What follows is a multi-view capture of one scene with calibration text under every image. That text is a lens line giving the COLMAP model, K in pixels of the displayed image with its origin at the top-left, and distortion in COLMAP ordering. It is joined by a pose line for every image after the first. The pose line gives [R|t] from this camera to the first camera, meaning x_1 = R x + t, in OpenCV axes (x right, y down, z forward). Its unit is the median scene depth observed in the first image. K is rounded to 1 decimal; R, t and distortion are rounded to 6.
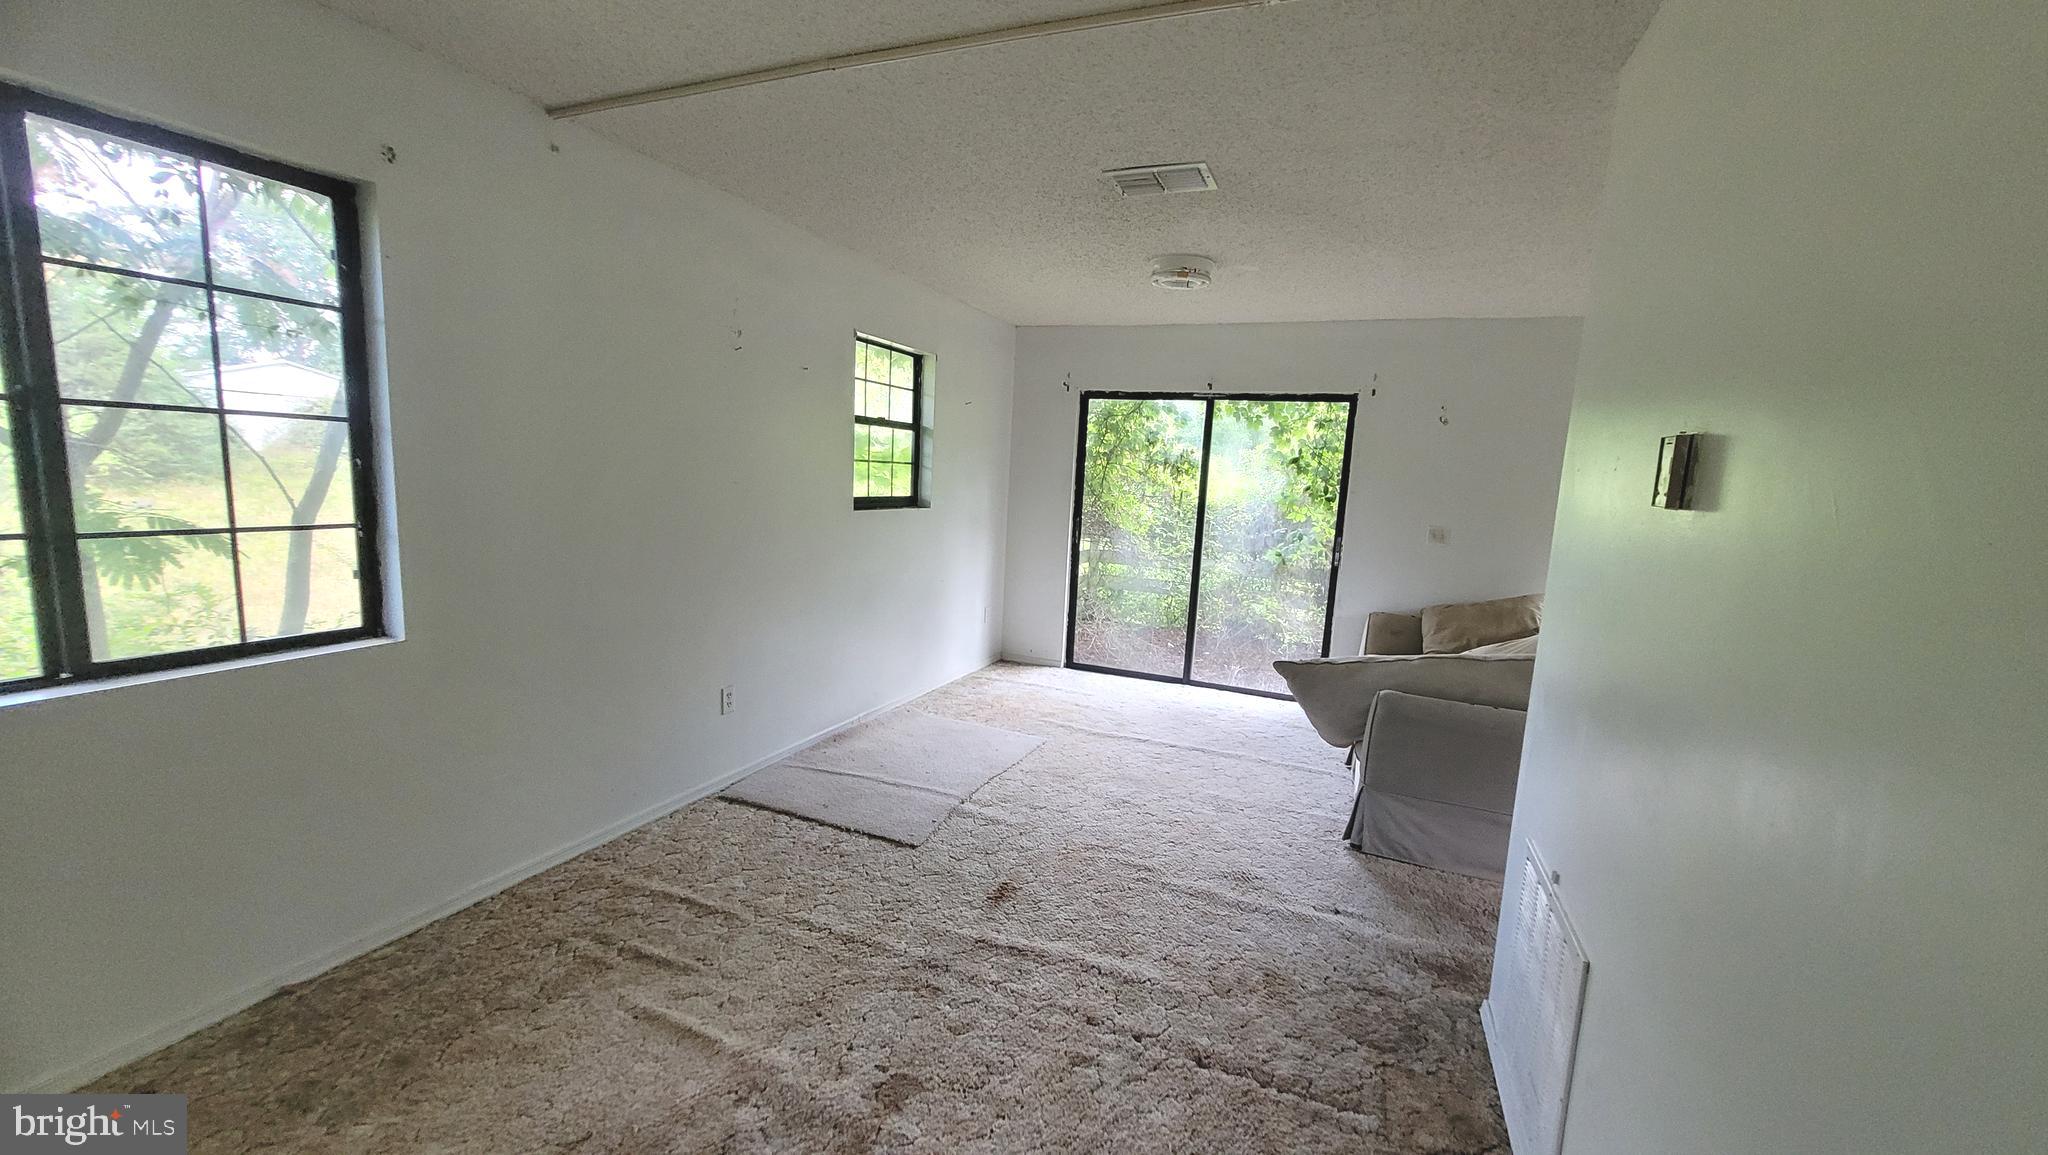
lens RADIAL K [[800.0, 0, 1032.9], [0, 800.0, 586.8], [0, 0, 1]] dist [0.002917, -0.001270]
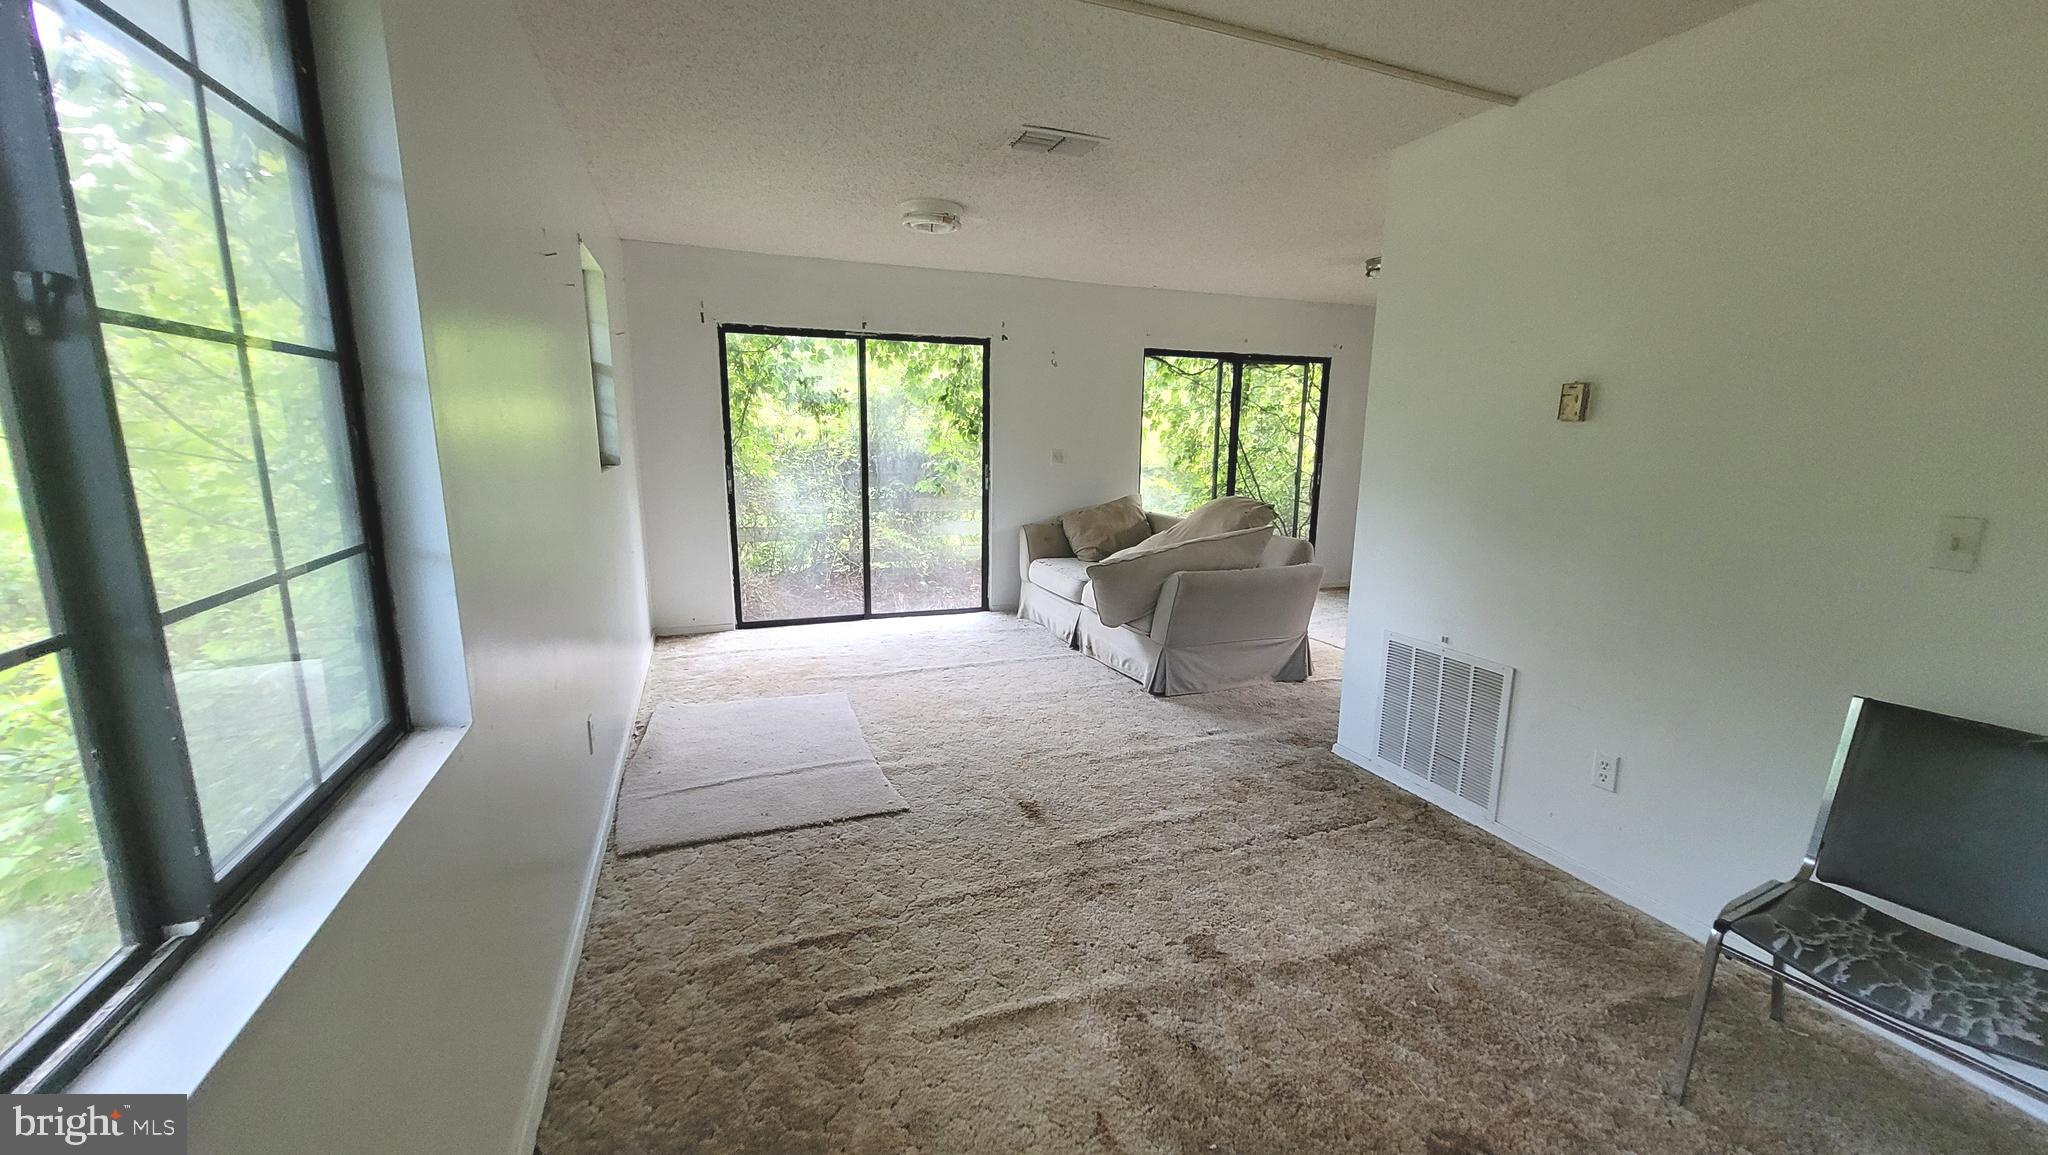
lens RADIAL K [[800.0, 0, 1023.8], [0, 800.0, 590.2], [0, 0, 1]] dist [0.002917, -0.001270]
pose [[0.722274, -0.177317, 0.668490, -0.457530], [0.120949, 0.984064, 0.130343, -0.033366], [-0.680949, -0.013290, 0.732210, 0.138107]]
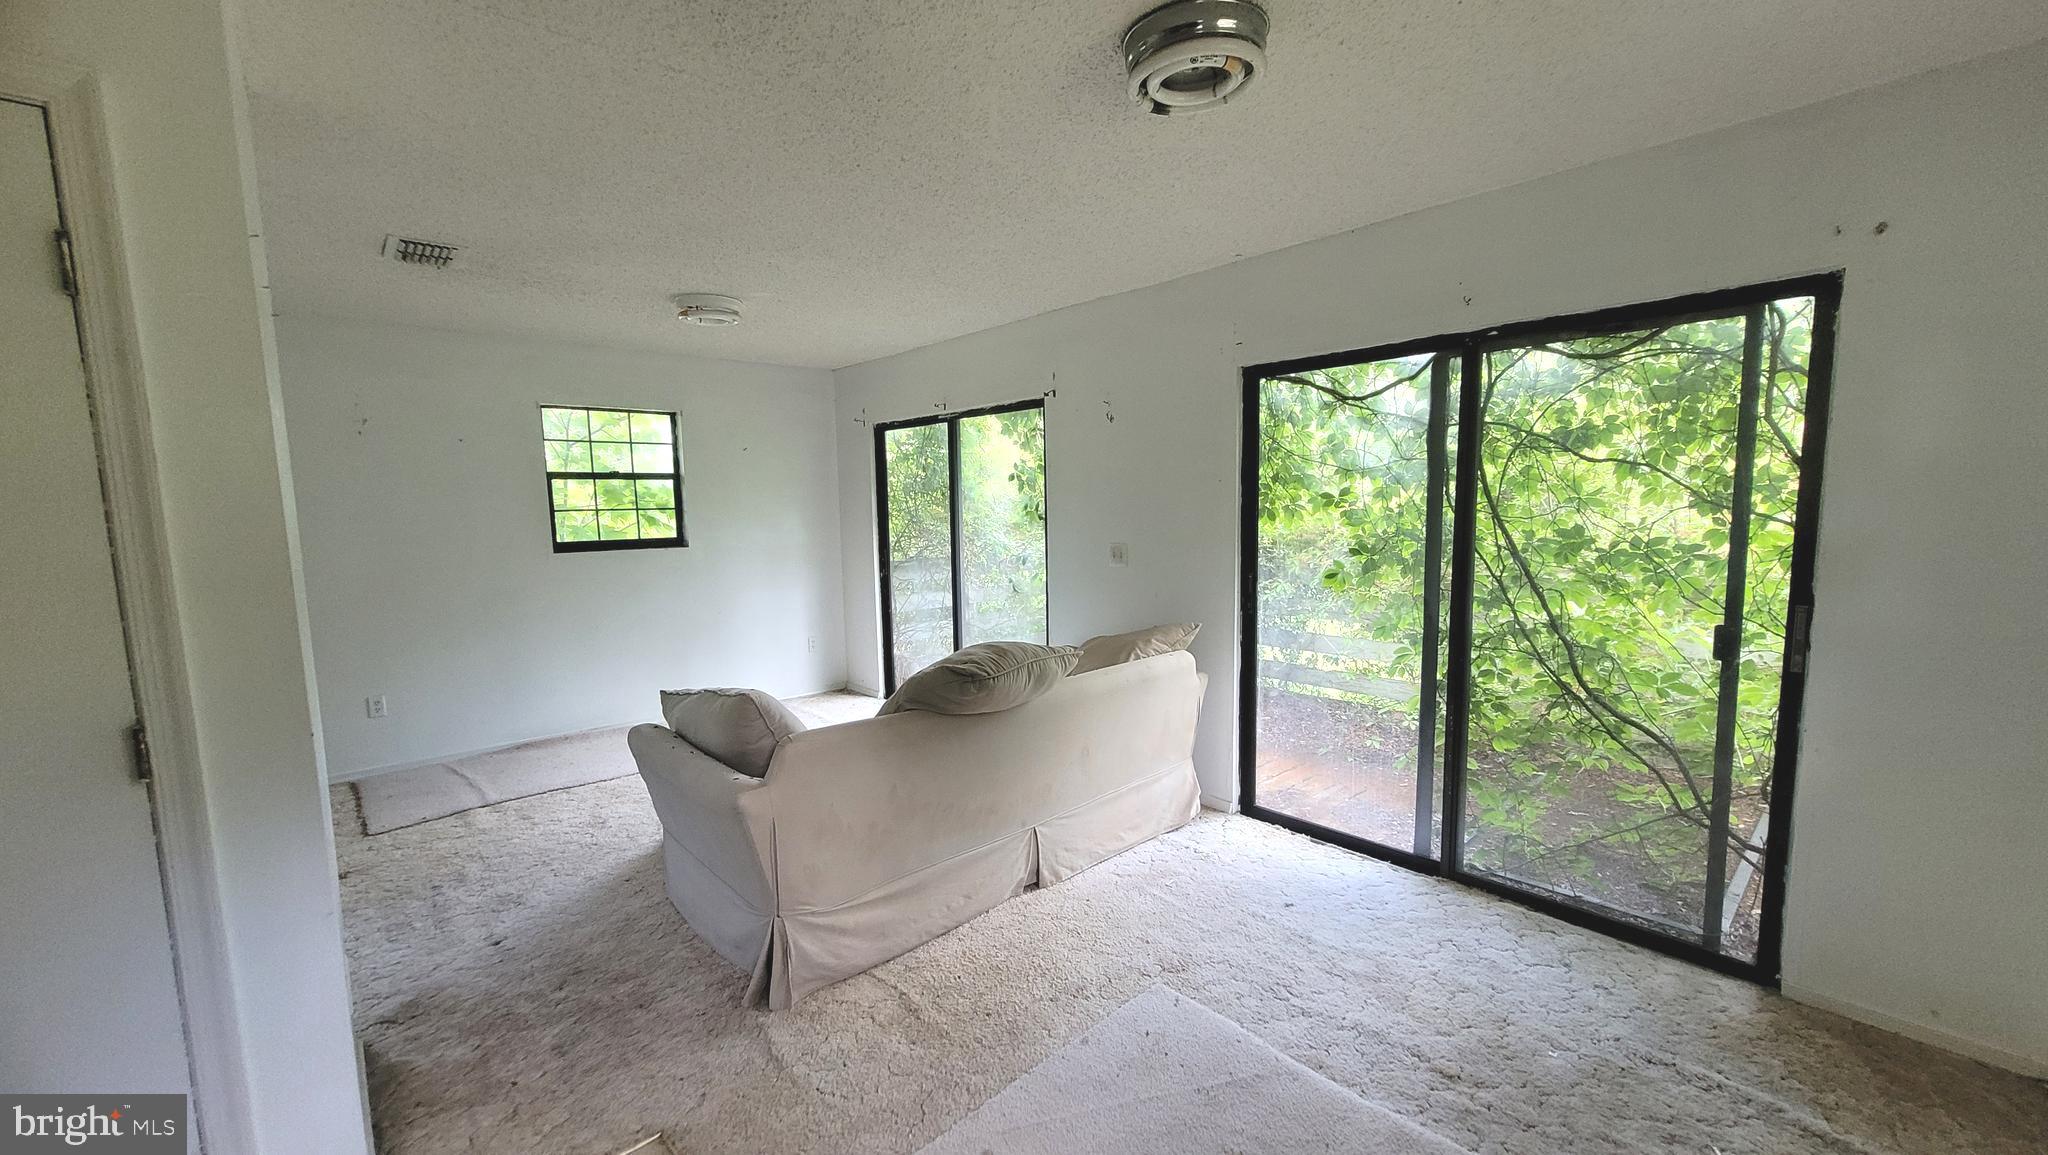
lens RADIAL K [[800.0, 0, 1029.3], [0, 800.0, 589.9], [0, 0, 1]] dist [0.002917, -0.001270]
pose [[0.903325, -0.021627, -0.428411, 0.886622], [0.002748, 0.999000, -0.044636, 0.012211], [0.428948, 0.039143, 0.902481, 0.237219]]
